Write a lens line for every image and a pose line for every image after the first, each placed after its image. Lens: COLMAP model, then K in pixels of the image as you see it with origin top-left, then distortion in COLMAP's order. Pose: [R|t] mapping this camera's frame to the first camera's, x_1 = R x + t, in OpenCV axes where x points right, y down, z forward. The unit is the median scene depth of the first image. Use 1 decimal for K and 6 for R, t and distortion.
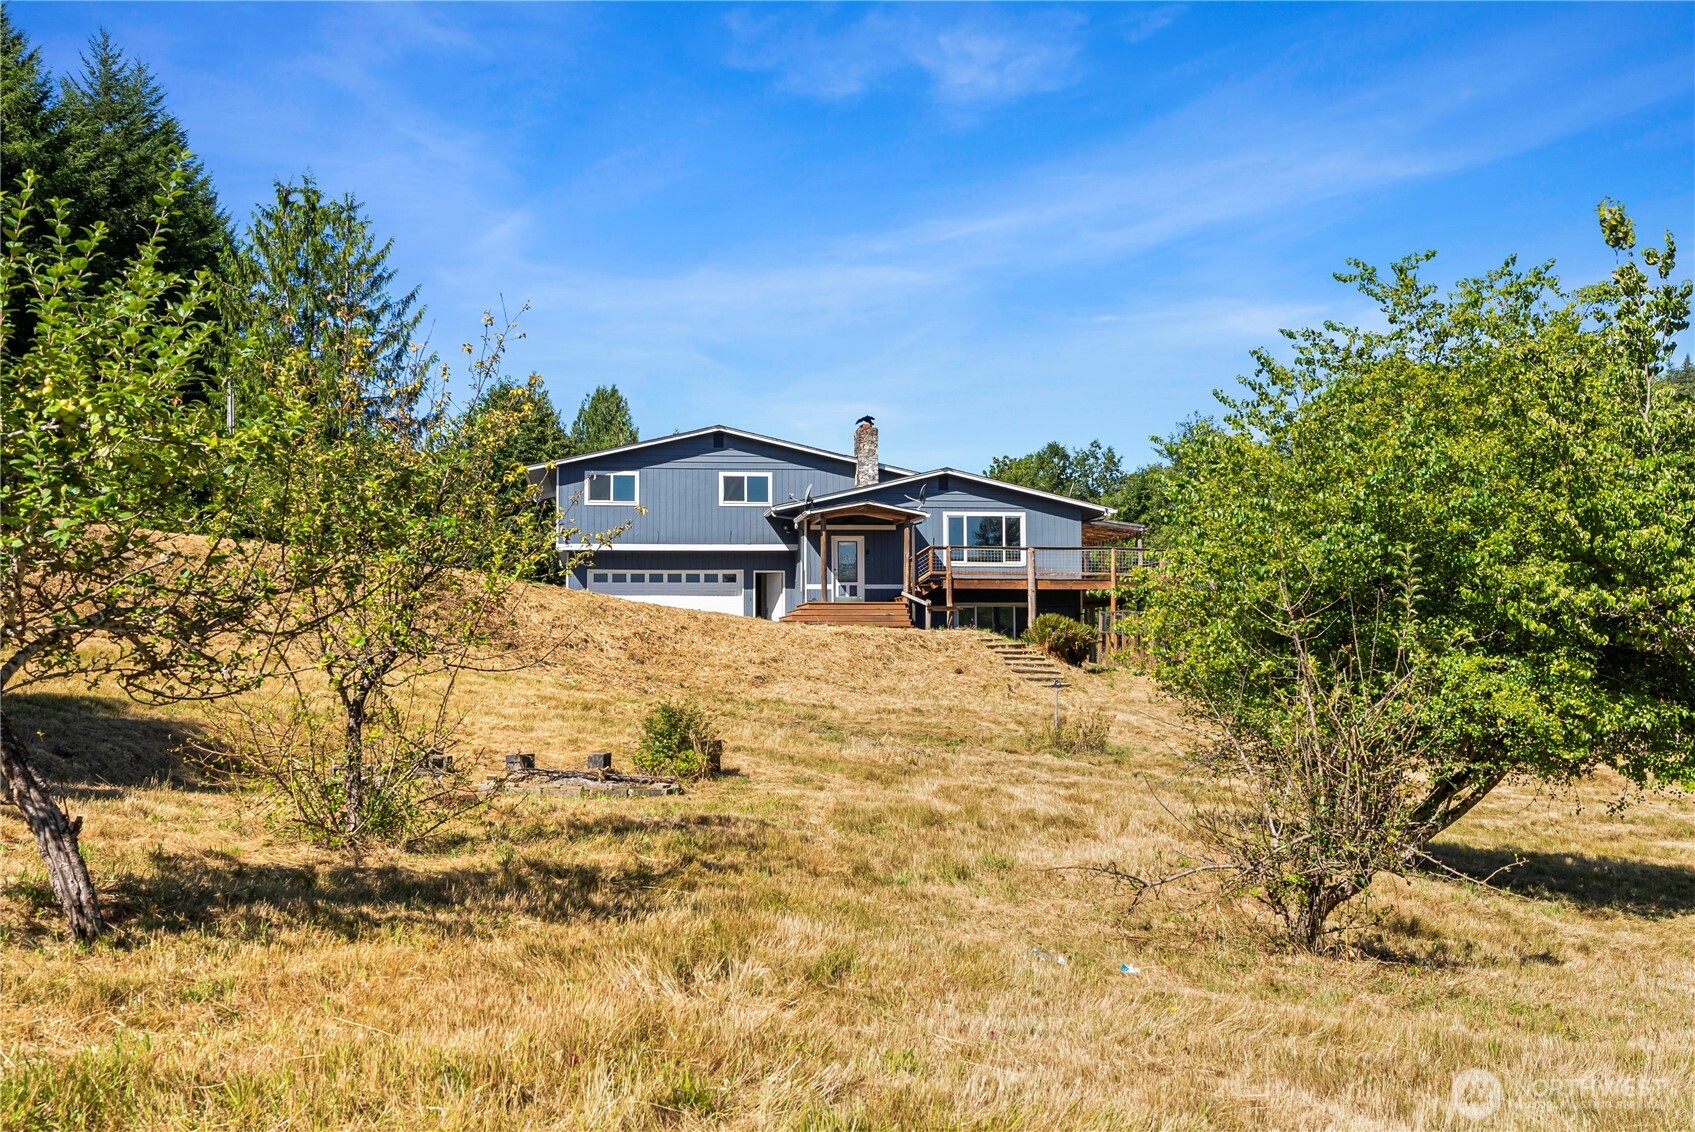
lens RADIAL K [[1701.0, 0, 850.9], [0, 1701.0, 566.7], [0, 0, 1]] dist [0.007158, 0.000000]
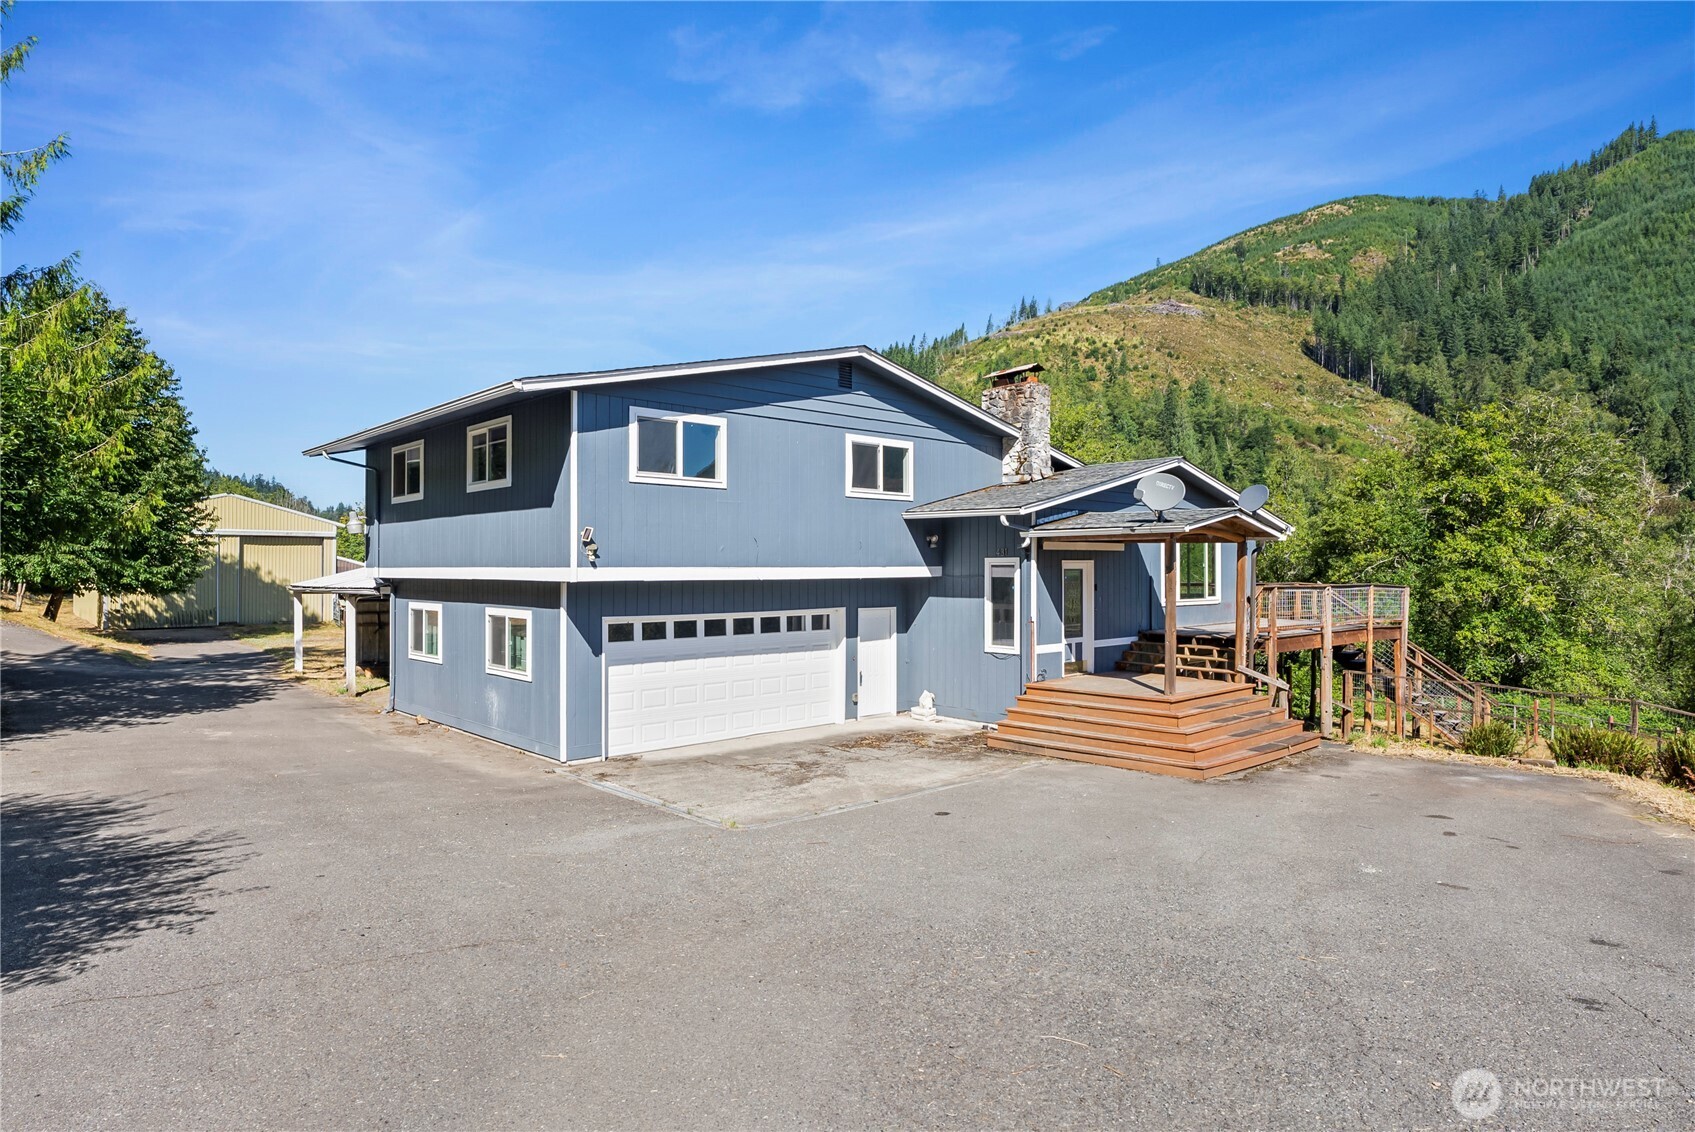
lens RADIAL K [[945.6, 0, 841.6], [0, 945.6, 566.3], [0, 0, 1]] dist [-0.016207, 0.003003]
pose [[0.820134, 0.005141, 0.572149, -0.255441], [-0.038255, 0.998215, 0.045867, -0.027602], [-0.570892, -0.059505, 0.818866, 0.767359]]
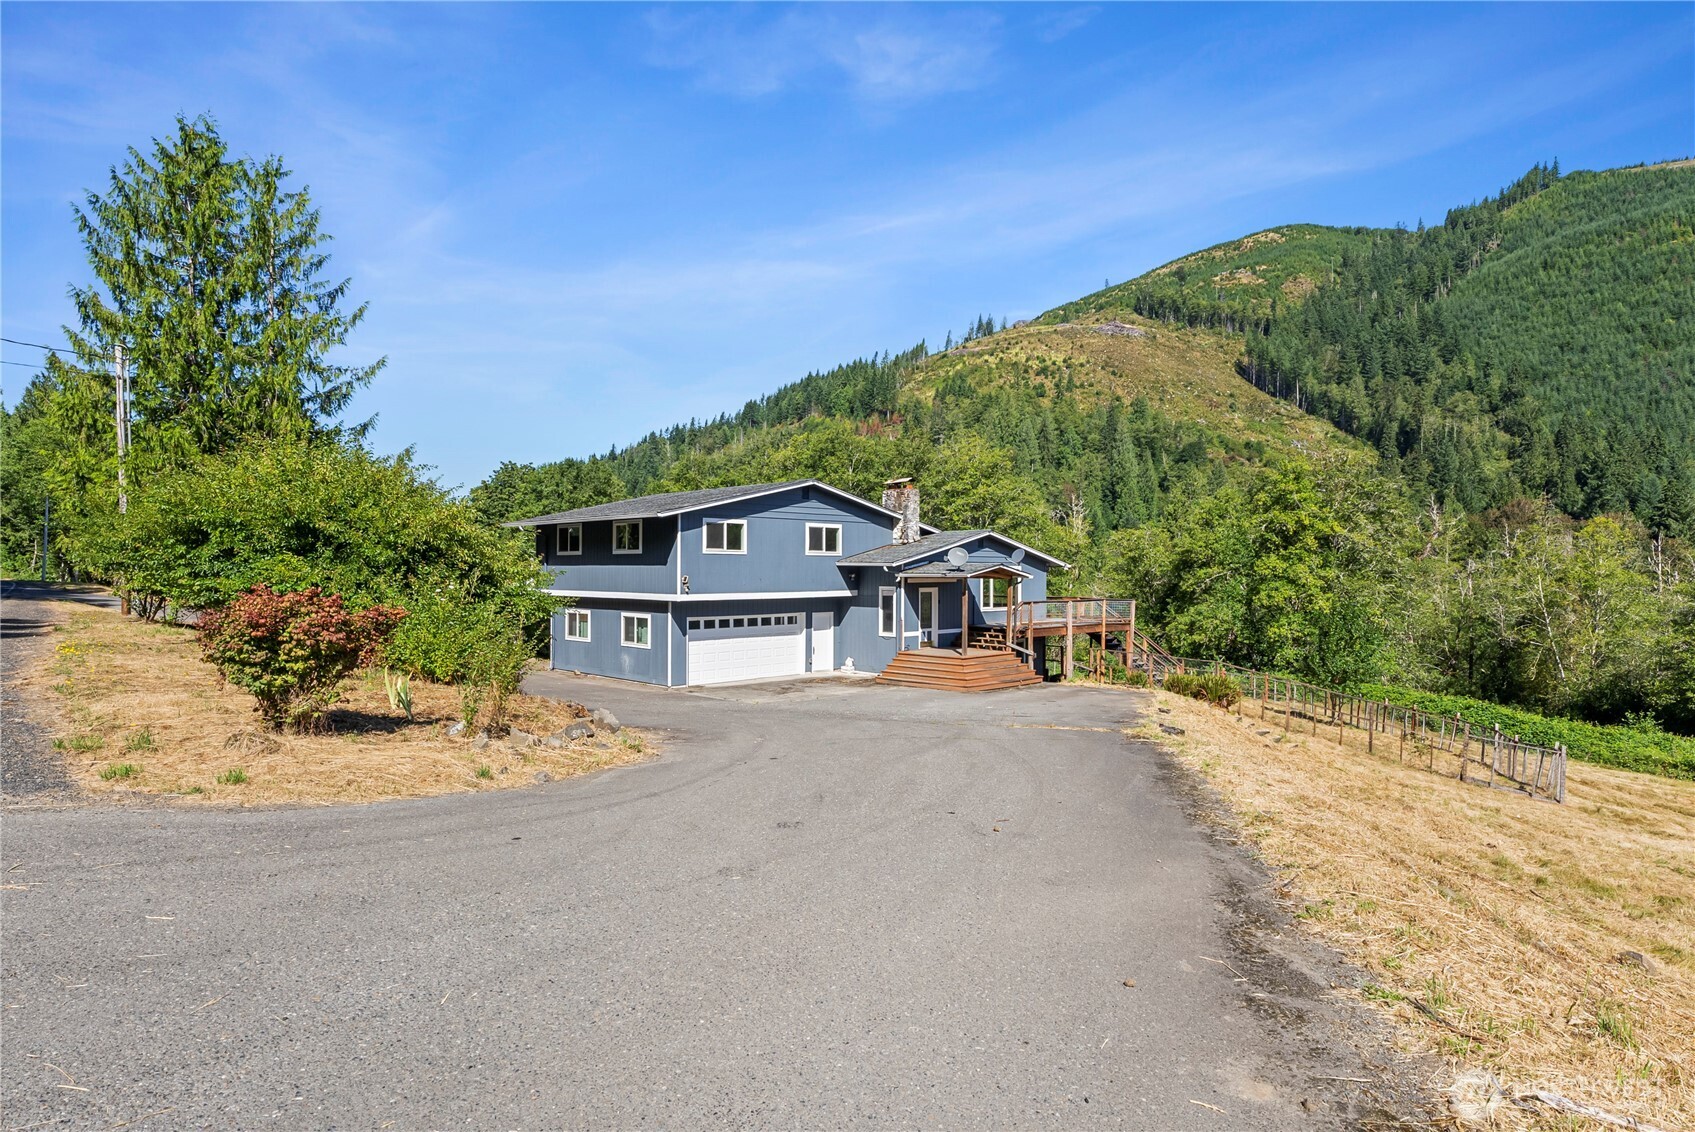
lens RADIAL K [[910.5, 0, 844.0], [0, 910.5, 565.6], [0, 0, 1]] dist [-0.013160, 0.000762]
pose [[0.796867, 0.009065, 0.604086, -0.405512], [-0.043370, 0.998166, 0.042232, -0.054926], [-0.602596, -0.059853, 0.795799, 0.548565]]
